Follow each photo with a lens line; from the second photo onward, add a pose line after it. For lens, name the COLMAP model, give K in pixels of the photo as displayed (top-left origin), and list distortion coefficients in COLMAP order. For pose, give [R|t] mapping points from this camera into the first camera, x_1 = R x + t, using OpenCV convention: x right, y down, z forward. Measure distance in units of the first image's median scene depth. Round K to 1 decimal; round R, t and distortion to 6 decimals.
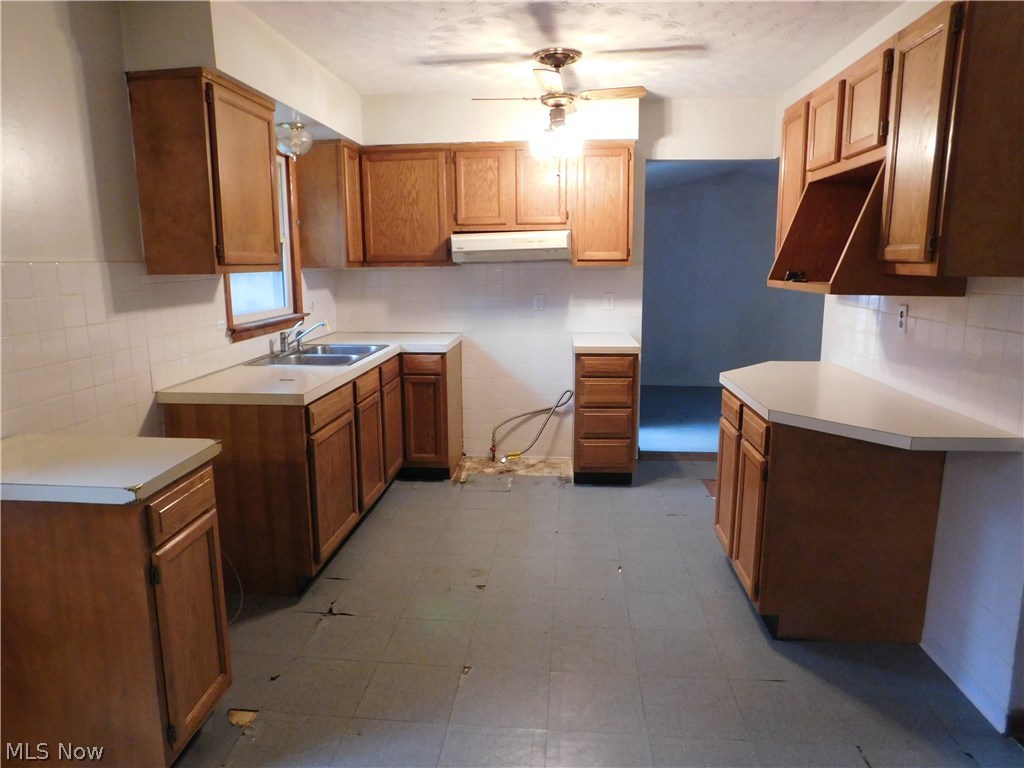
lens RADIAL K [[676.2, 0, 506.6], [0, 676.2, 387.0], [0, 0, 1]] dist [-0.065805, 0.051123]
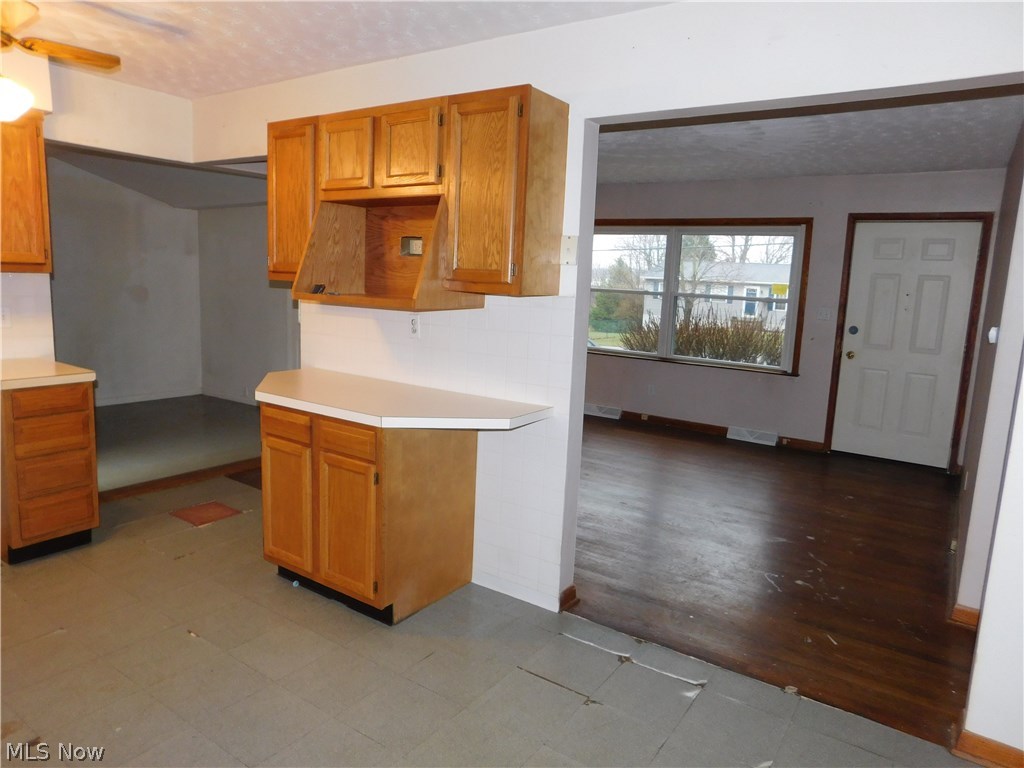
lens RADIAL K [[676.2, 0, 505.4], [0, 676.2, 381.7], [0, 0, 1]] dist [-0.065805, 0.051123]
pose [[0.487561, -0.107814, 0.866406, -0.249237], [0.119339, 0.991262, 0.056194, -0.032828], [-0.864894, 0.075998, 0.496167, 0.167552]]
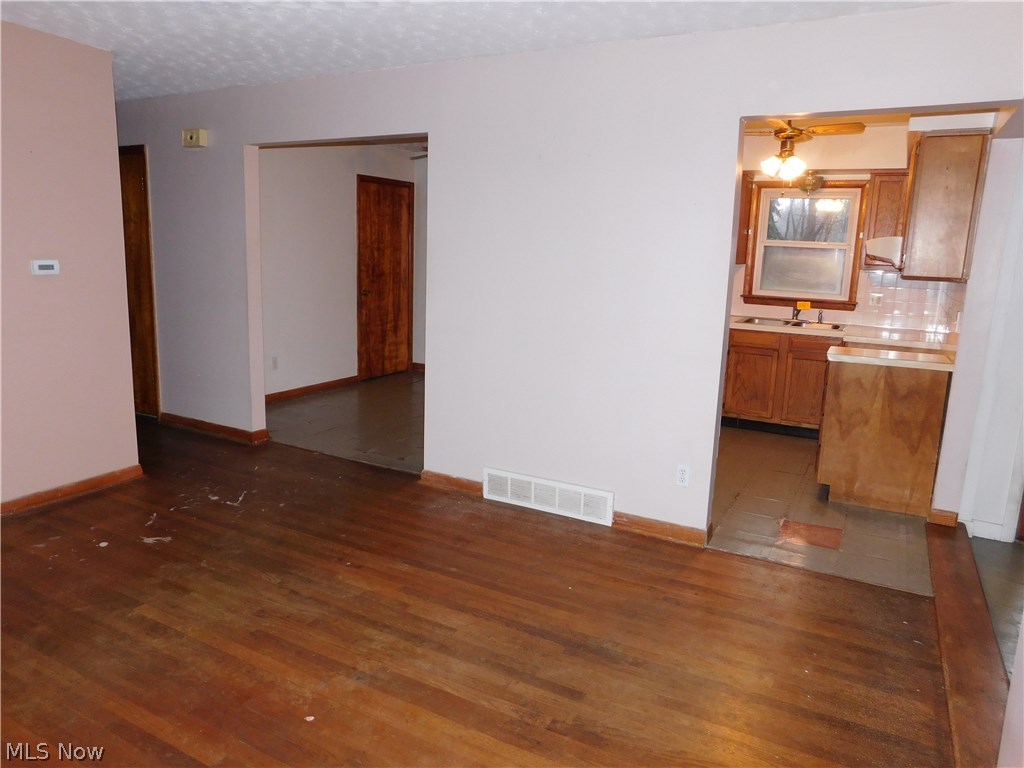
lens RADIAL K [[704.6, 0, 510.2], [0, 704.6, 375.7], [0, 0, 1]] dist [-0.049262, 0.031816]
pose [[-0.391782, 0.160104, -0.906021, 1.265869], [-0.204408, 0.944986, 0.255380, -0.188110], [0.897064, 0.285251, -0.337502, 0.910481]]
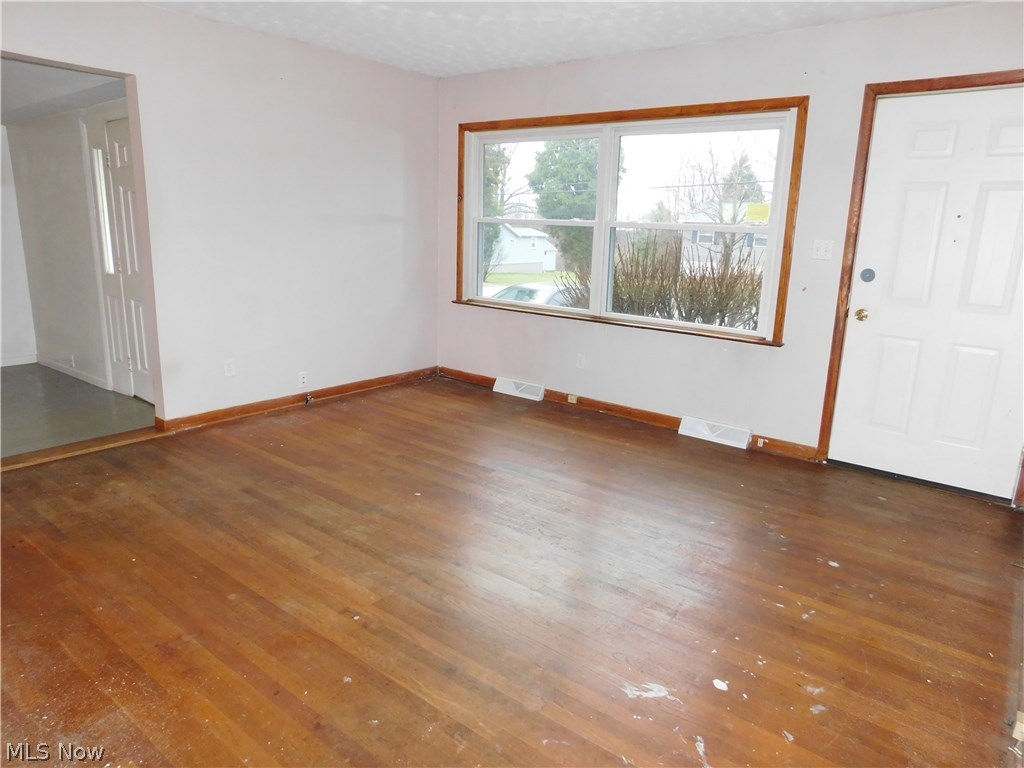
lens RADIAL K [[676.2, 0, 505.3], [0, 676.2, 383.1], [0, 0, 1]] dist [-0.065805, 0.051123]
pose [[0.546363, -0.171758, 0.819748, 0.315686], [0.123766, 0.984559, 0.123800, -0.002599], [-0.828354, 0.033817, 0.559184, 0.131293]]
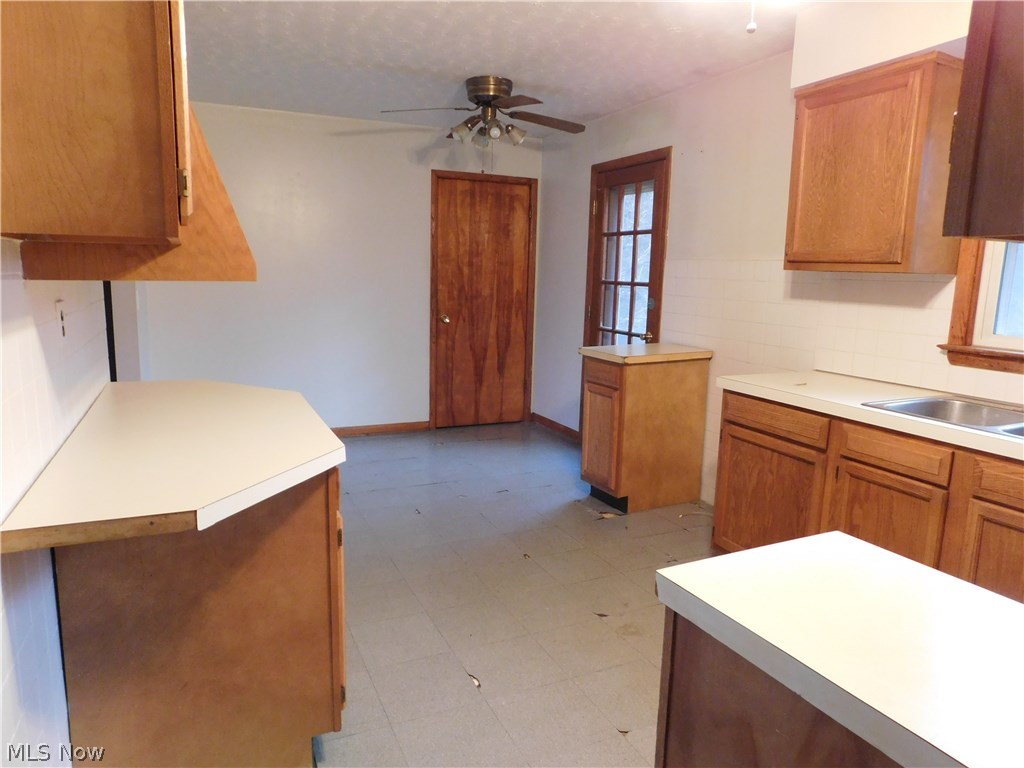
lens RADIAL K [[676.2, 0, 512.6], [0, 676.2, 385.3], [0, 0, 1]] dist [-0.065805, 0.051123]
pose [[-0.861206, 0.069501, -0.503482, 0.354806], [-0.116803, 0.937030, 0.329139, -0.194652], [0.494653, 0.342265, -0.798858, 1.116027]]
